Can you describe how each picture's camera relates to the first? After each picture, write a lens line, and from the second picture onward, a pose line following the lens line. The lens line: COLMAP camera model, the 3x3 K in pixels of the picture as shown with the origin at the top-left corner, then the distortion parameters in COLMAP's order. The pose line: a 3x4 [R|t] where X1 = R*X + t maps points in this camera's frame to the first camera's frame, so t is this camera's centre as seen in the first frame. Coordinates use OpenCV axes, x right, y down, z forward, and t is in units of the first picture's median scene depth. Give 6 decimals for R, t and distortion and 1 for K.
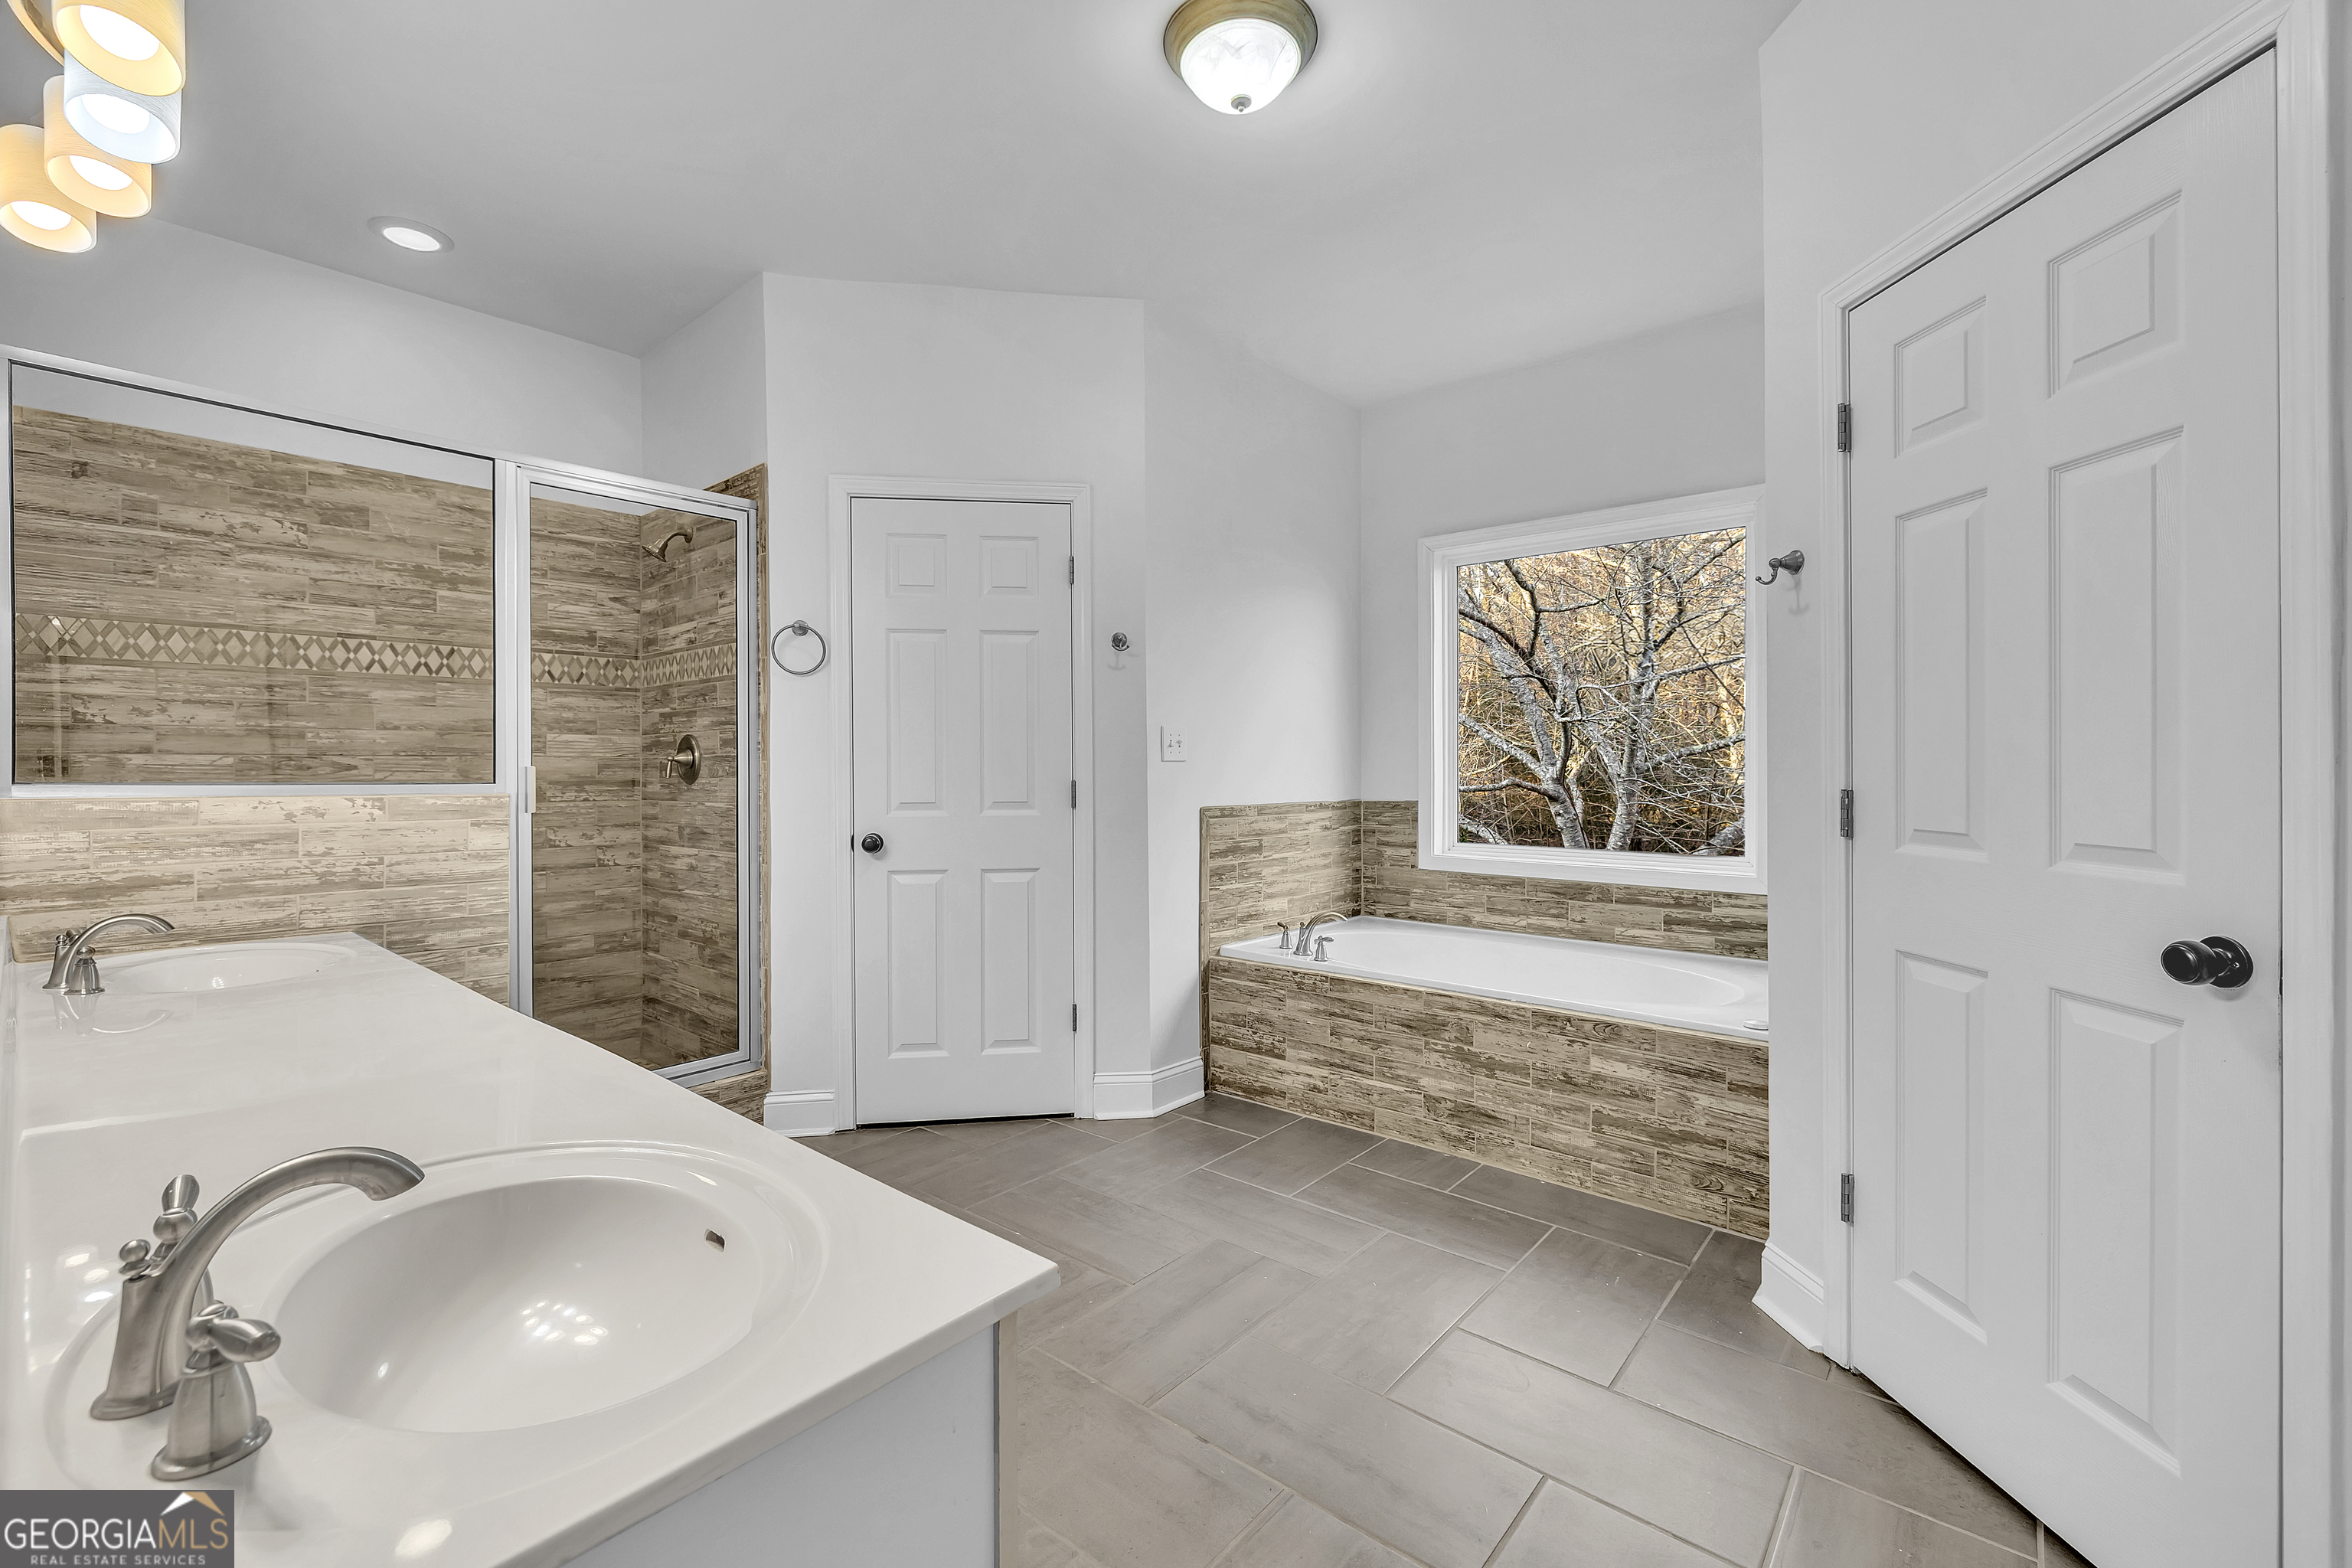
lens RADIAL K [[988.0, 0, 1162.9], [0, 988.0, 772.7], [0, 0, 1]] dist [-0.001817, -0.000168]
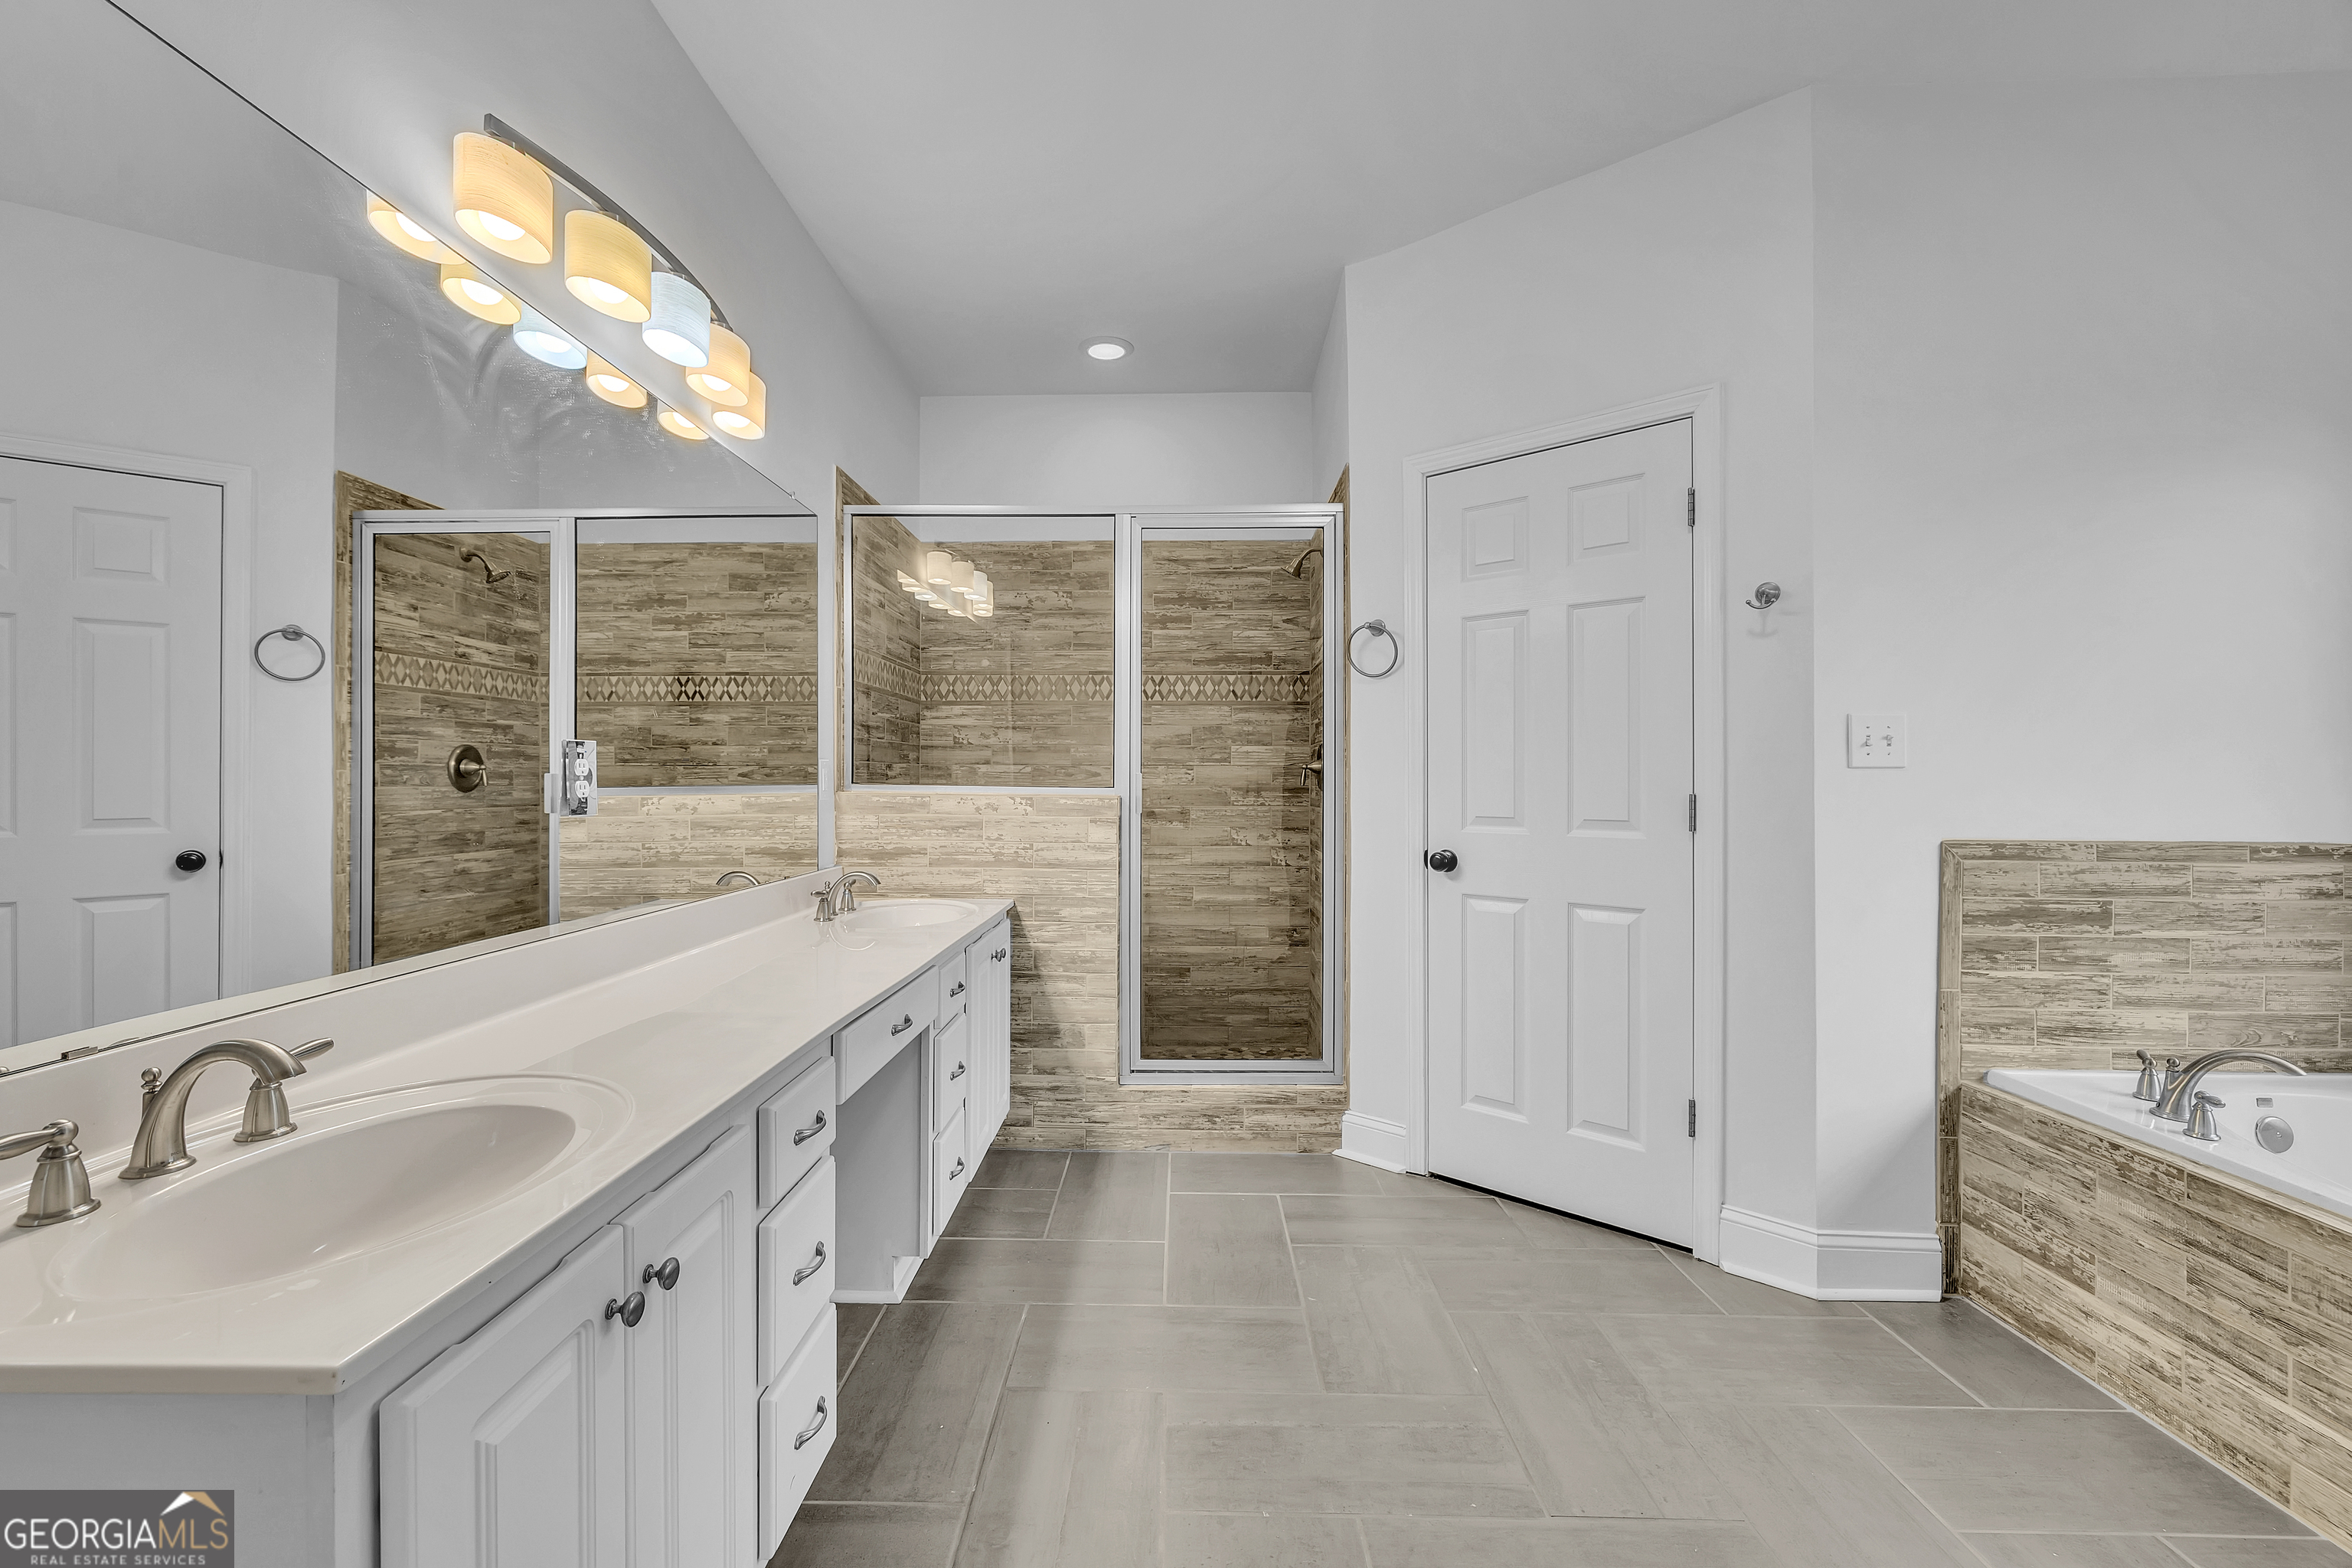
lens RADIAL K [[988.0, 0, 1162.9], [0, 988.0, 772.7], [0, 0, 1]] dist [-0.001817, -0.000168]
pose [[0.636774, 0.001215, -0.771049, 0.227292], [-0.008593, 0.999948, -0.005521, -0.000893], [0.771002, 0.010141, 0.636752, 0.233120]]
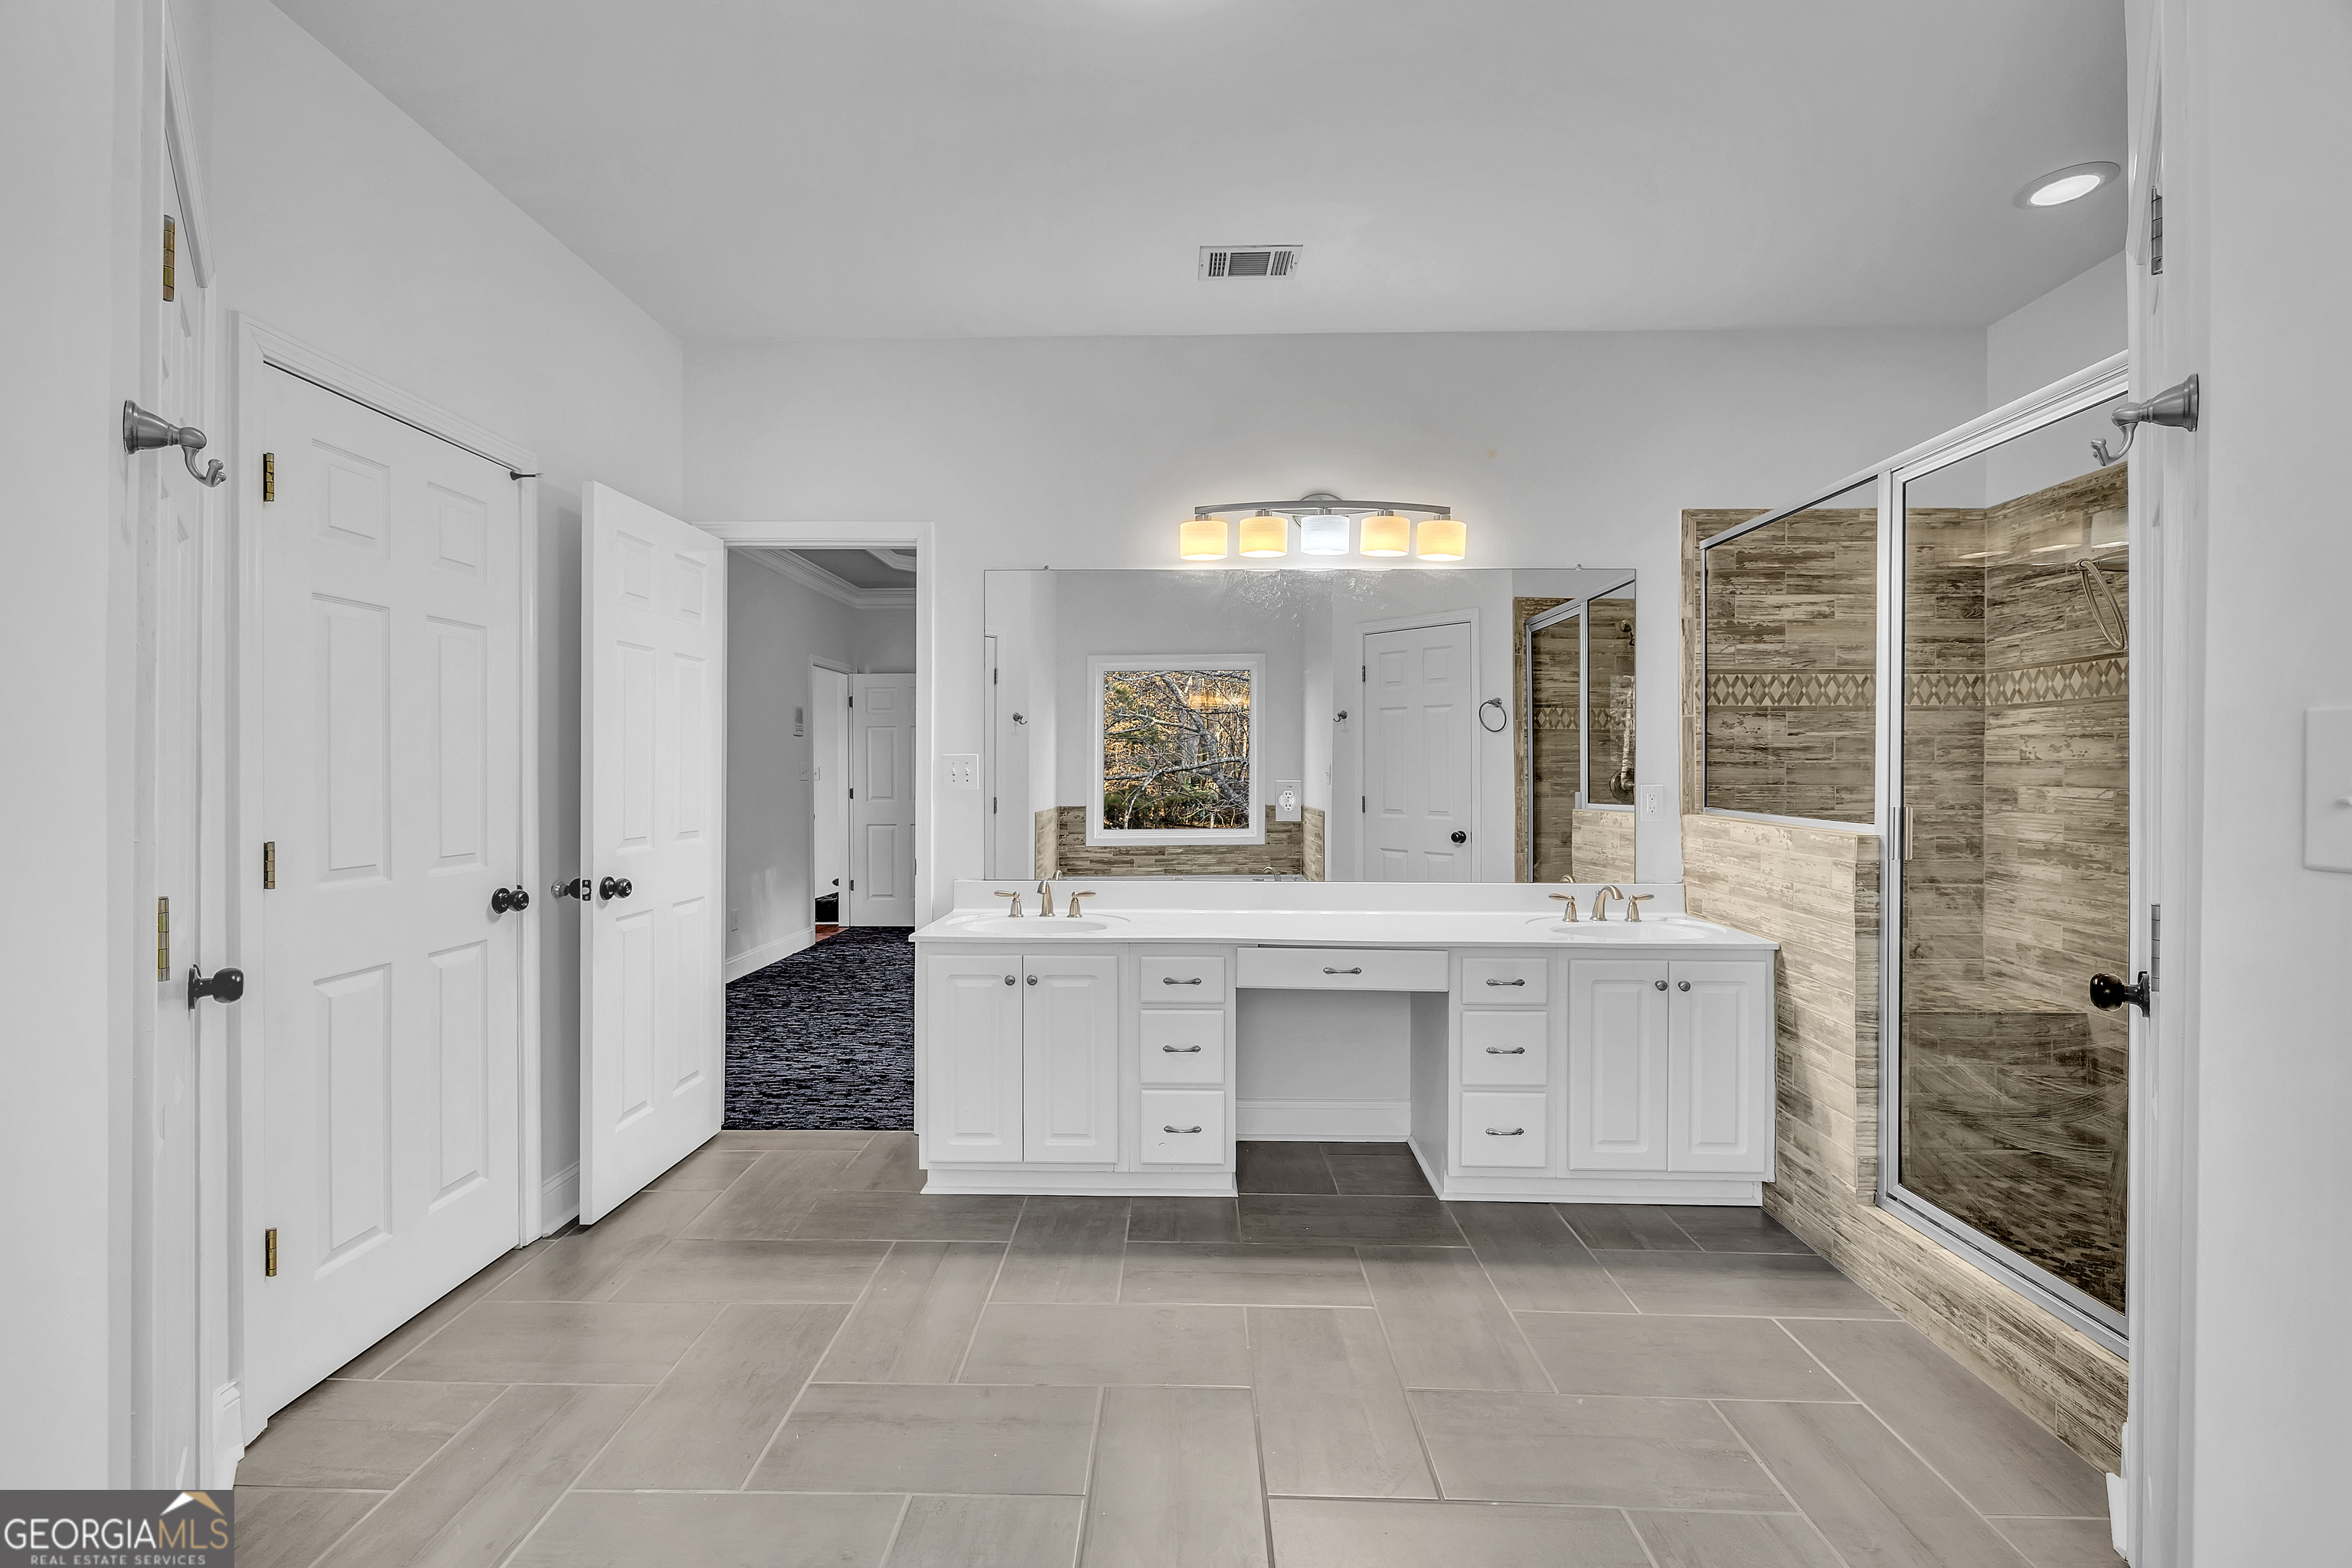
lens RADIAL K [[988.0, 0, 1162.9], [0, 988.0, 772.7], [0, 0, 1]] dist [-0.001817, -0.000168]
pose [[-0.776632, 0.004036, -0.629941, 0.351877], [-0.003180, 0.999942, 0.010328, -0.036833], [0.629946, 0.010024, -0.776574, 1.056556]]
